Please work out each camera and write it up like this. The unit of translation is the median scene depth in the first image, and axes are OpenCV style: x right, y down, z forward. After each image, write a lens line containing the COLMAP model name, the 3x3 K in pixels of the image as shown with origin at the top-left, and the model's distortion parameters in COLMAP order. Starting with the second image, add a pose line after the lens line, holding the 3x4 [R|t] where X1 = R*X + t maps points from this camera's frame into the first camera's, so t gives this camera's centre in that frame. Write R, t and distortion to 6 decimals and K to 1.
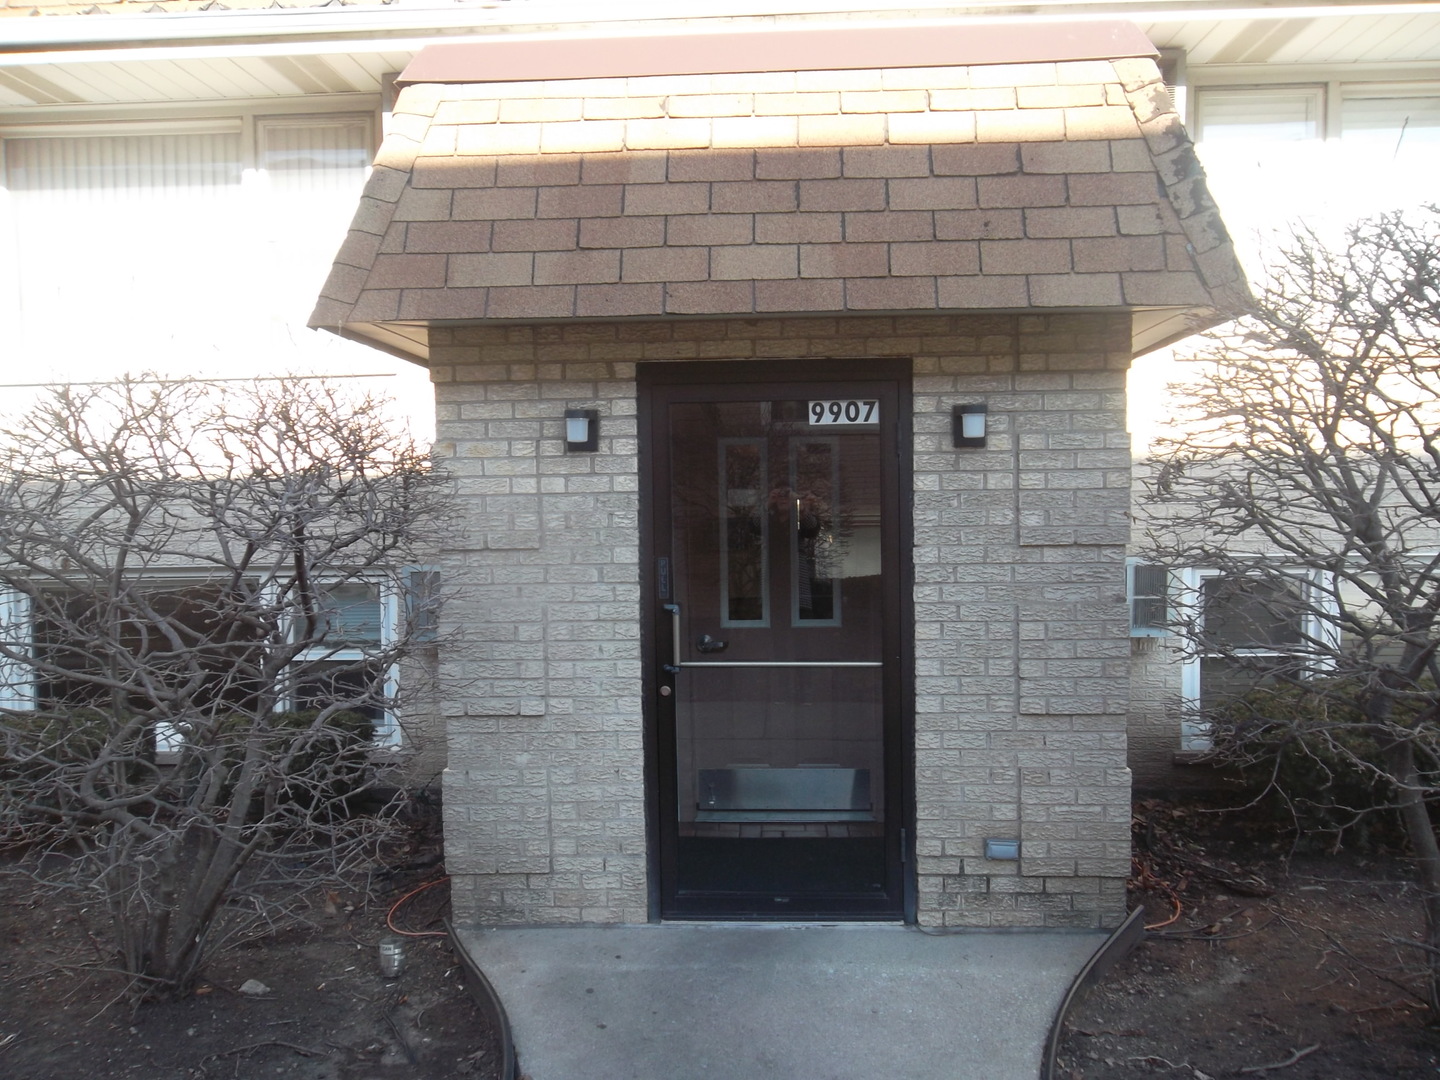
lens RADIAL K [[1146.1, 0, 720.0], [0, 1146.1, 540.0], [0, 0, 1]] dist [0.001078, 0.003092]
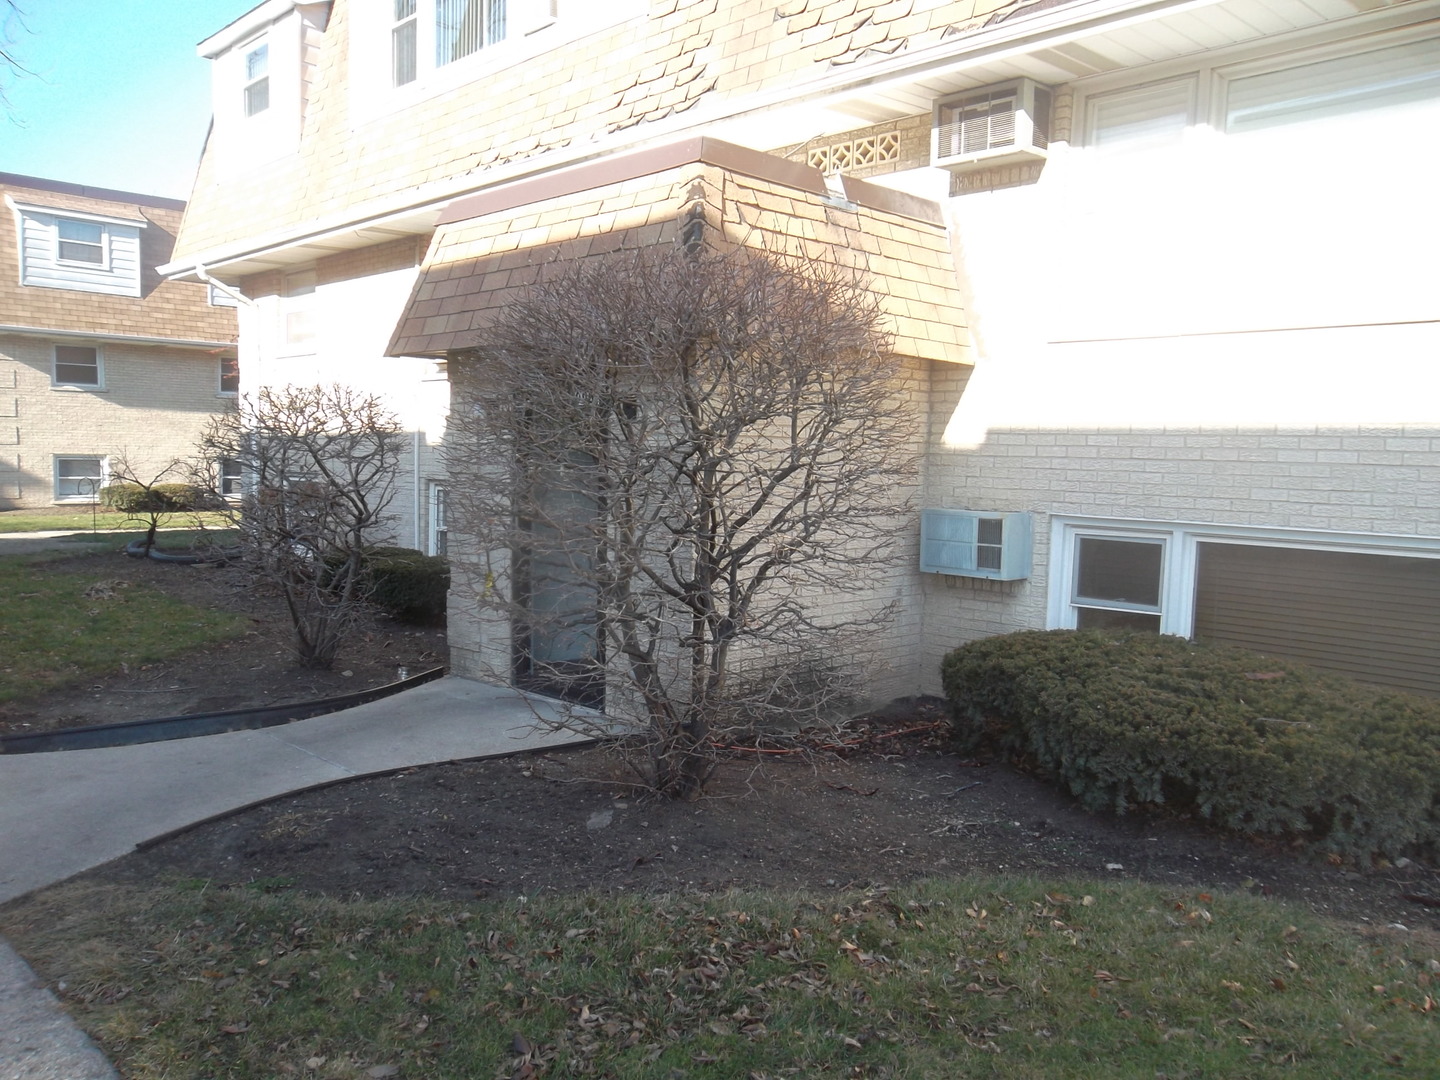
lens RADIAL K [[1146.1, 0, 720.0], [0, 1146.1, 540.0], [0, 0, 1]] dist [0.001078, 0.003092]
pose [[0.743026, 0.077556, -0.664753, 1.356007], [-0.055905, 0.996984, 0.053829, -0.006301], [0.666923, -0.002833, 0.745121, -0.102321]]
